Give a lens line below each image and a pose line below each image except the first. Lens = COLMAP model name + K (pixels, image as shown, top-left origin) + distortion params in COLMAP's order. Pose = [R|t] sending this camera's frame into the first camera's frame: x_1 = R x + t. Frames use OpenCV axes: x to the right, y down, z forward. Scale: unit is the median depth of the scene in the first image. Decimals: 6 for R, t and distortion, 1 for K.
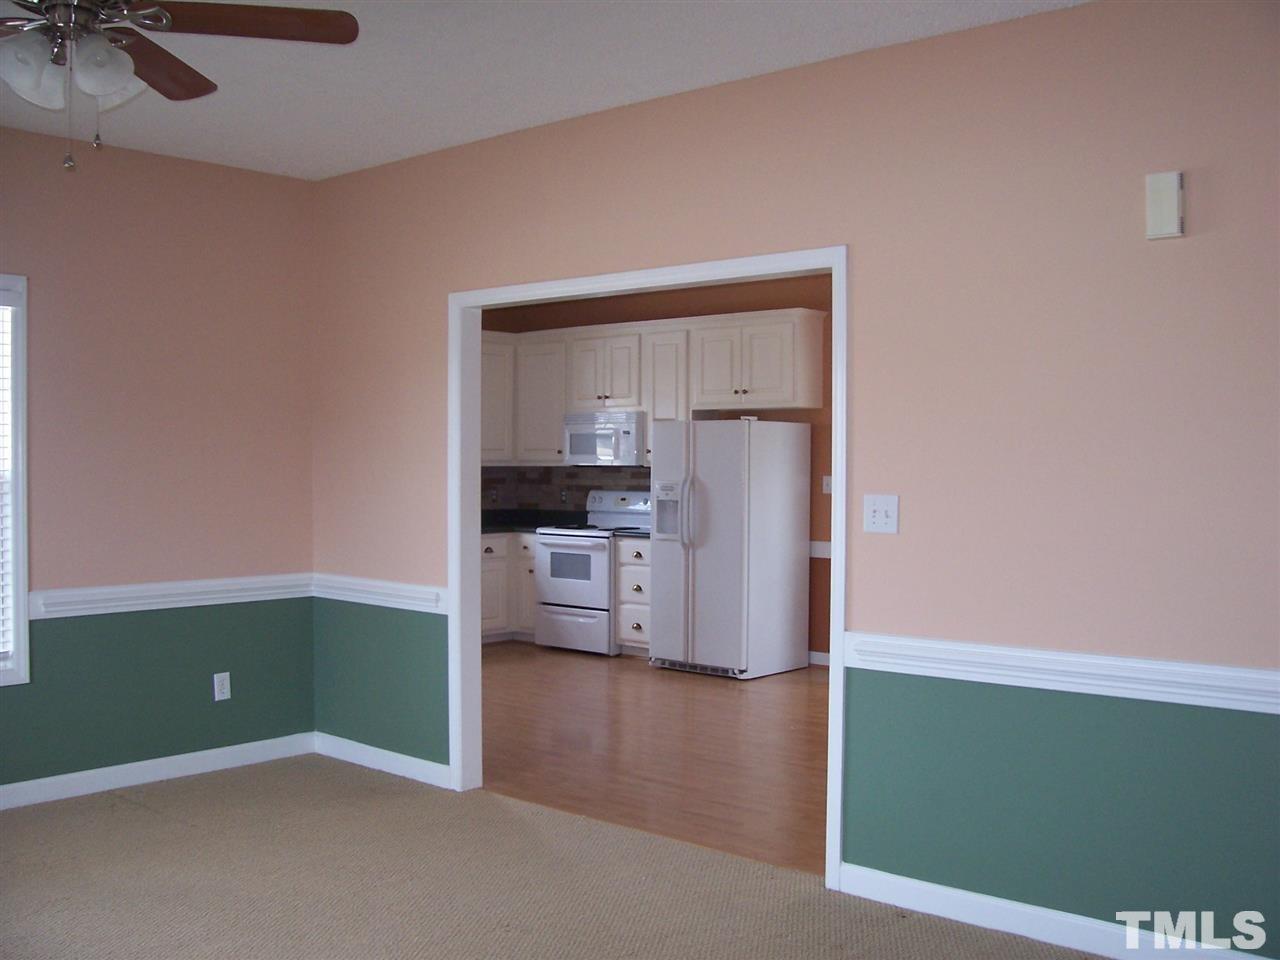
lens RADIAL K [[1333.0, 0, 637.3], [0, 1333.0, 483.6], [0, 0, 1]] dist [-0.096982, 0.000000]
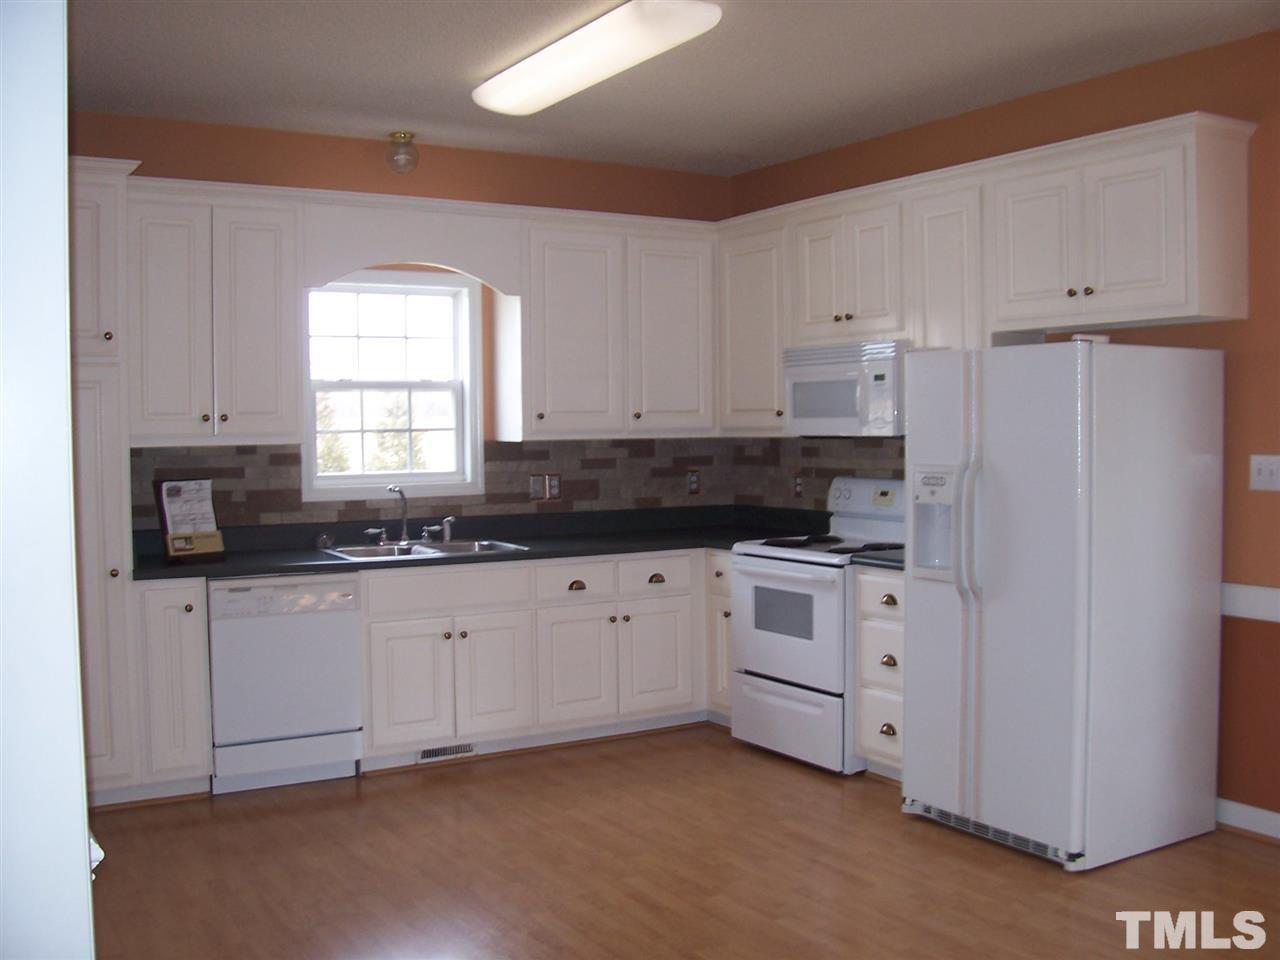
lens RADIAL K [[1333.0, 0, 643.4], [0, 1333.0, 468.1], [0, 0, 1]] dist [-0.096982, 0.000000]
pose [[0.956520, -0.005225, -0.291621, 0.061268], [0.010214, 0.999826, 0.015589, -0.009971], [0.291489, -0.017890, 0.956407, 0.441164]]
